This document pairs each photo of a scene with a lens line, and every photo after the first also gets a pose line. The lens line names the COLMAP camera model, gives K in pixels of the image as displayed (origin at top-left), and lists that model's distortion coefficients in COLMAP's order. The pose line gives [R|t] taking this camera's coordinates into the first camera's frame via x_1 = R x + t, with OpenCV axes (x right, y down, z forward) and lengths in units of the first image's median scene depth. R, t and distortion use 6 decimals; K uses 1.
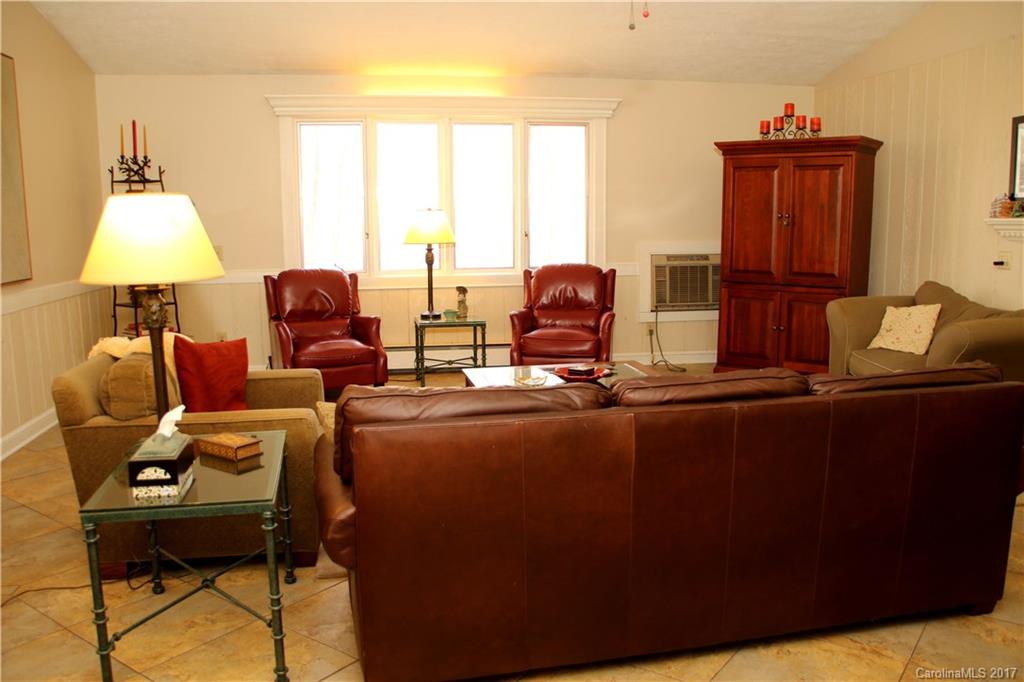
lens RADIAL K [[847.4, 0, 506.4], [0, 847.4, 345.6], [0, 0, 1]] dist [-0.161896, 0.140768]
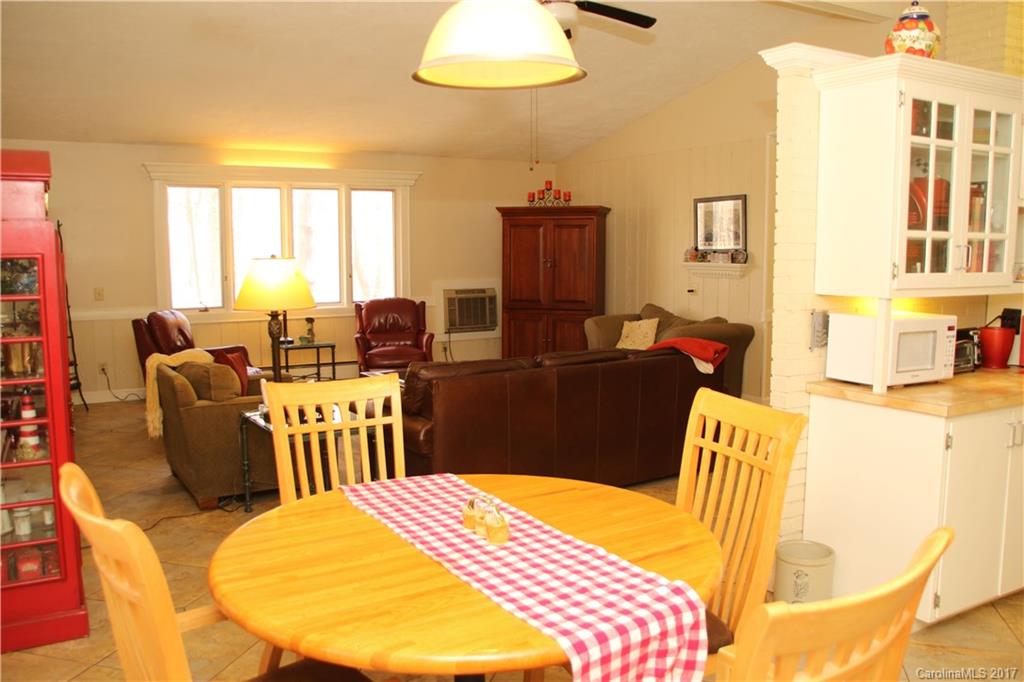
lens RADIAL K [[847.4, 0, 509.3], [0, 847.4, 348.2], [0, 0, 1]] dist [-0.161896, 0.140768]
pose [[0.933479, -0.038072, 0.356604, -0.235088], [0.051655, 0.998254, -0.028640, 0.029024], [-0.354892, 0.045156, 0.933816, -0.297250]]
